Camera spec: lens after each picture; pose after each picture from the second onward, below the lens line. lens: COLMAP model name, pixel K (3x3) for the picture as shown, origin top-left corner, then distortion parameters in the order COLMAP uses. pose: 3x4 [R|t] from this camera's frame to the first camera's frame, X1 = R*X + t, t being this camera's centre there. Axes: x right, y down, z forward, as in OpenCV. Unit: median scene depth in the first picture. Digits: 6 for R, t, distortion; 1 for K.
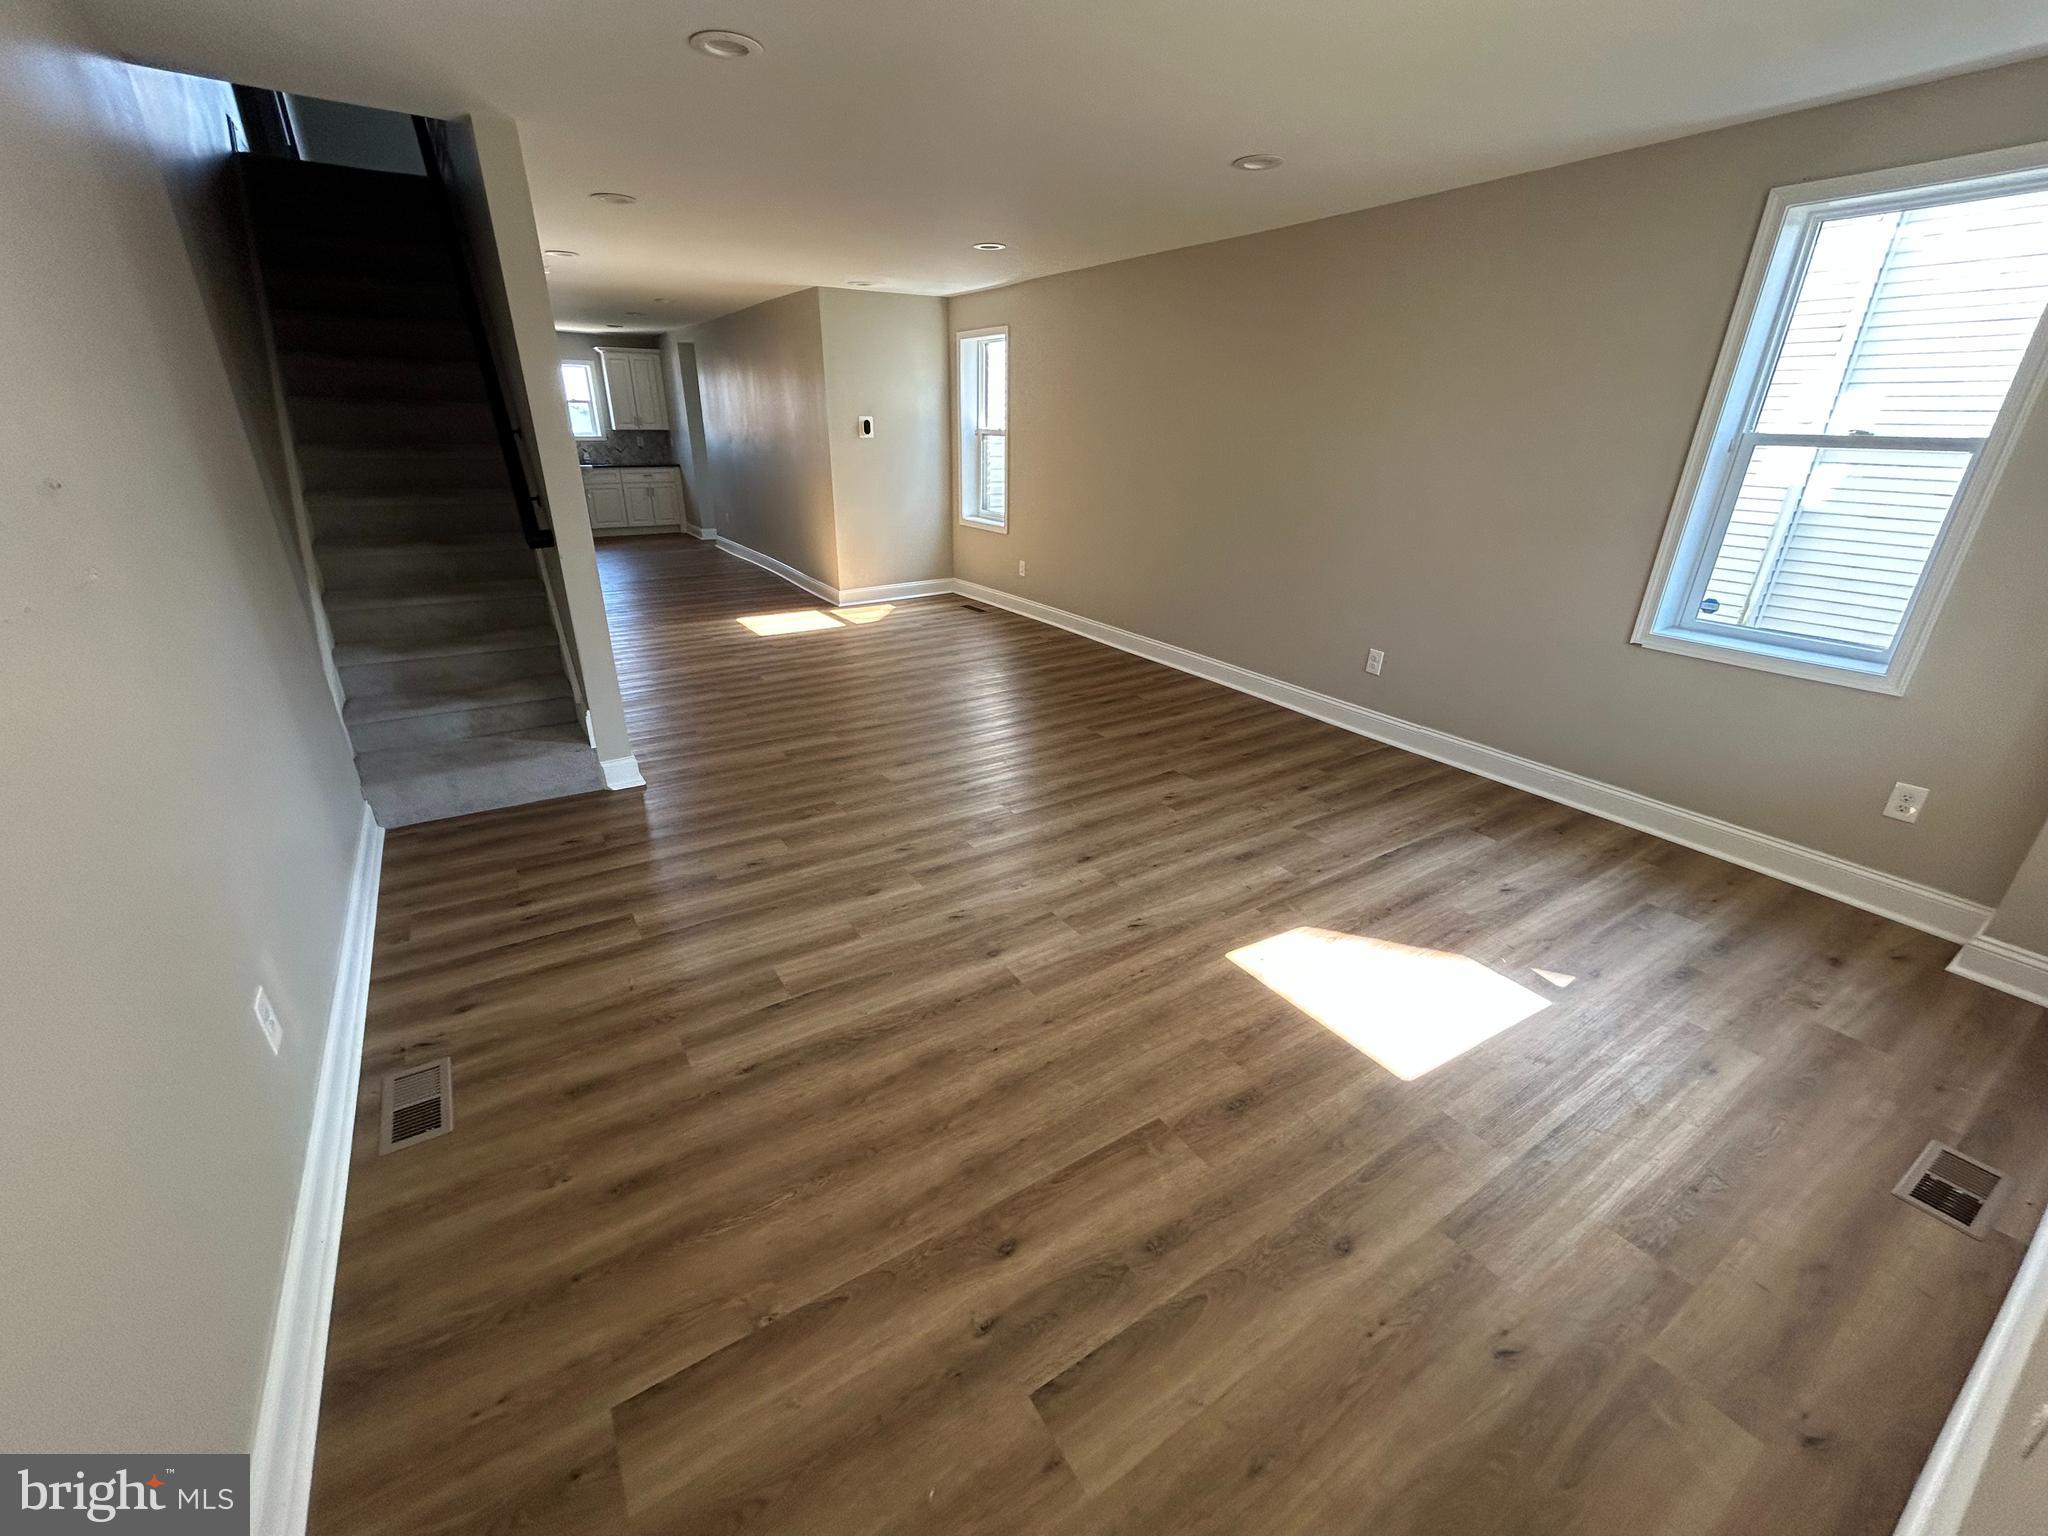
lens RADIAL K [[821.5, 0, 1011.1], [0, 821.5, 765.7], [0, 0, 1]] dist [0.002382, 0.000596]
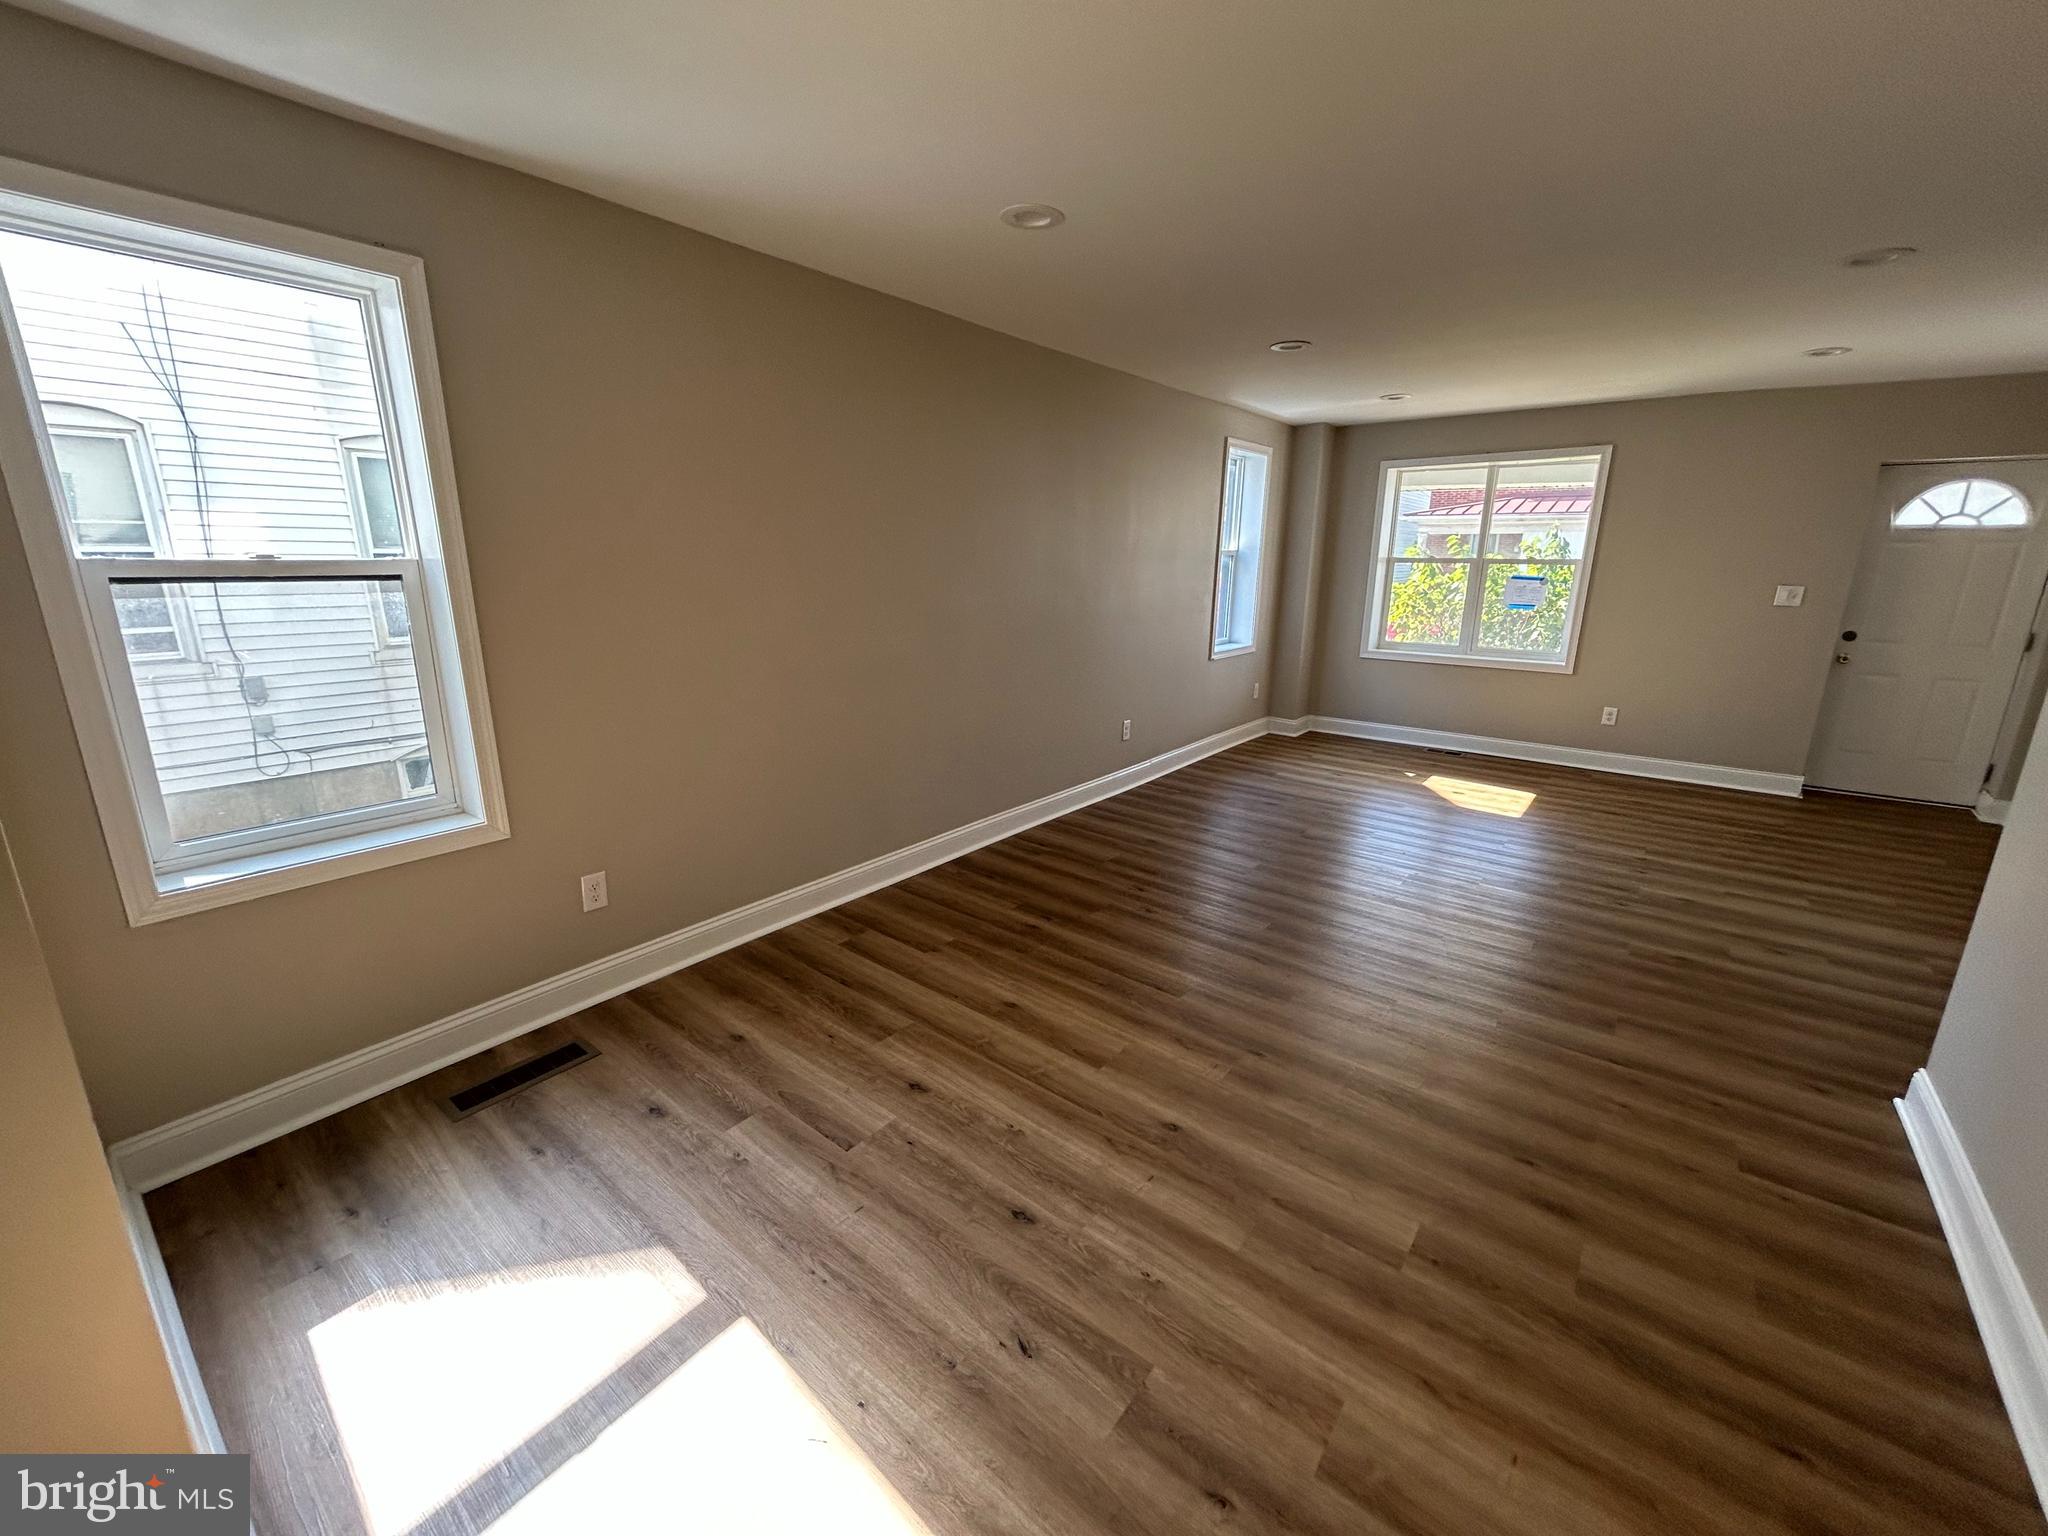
lens RADIAL K [[821.5, 0, 1011.1], [0, 821.5, 765.7], [0, 0, 1]] dist [0.002382, 0.000596]
pose [[-0.321653, -0.254224, 0.912091, -0.856062], [0.348948, 0.863654, 0.363782, -0.784924], [-0.880213, 0.435284, -0.189086, 1.861709]]
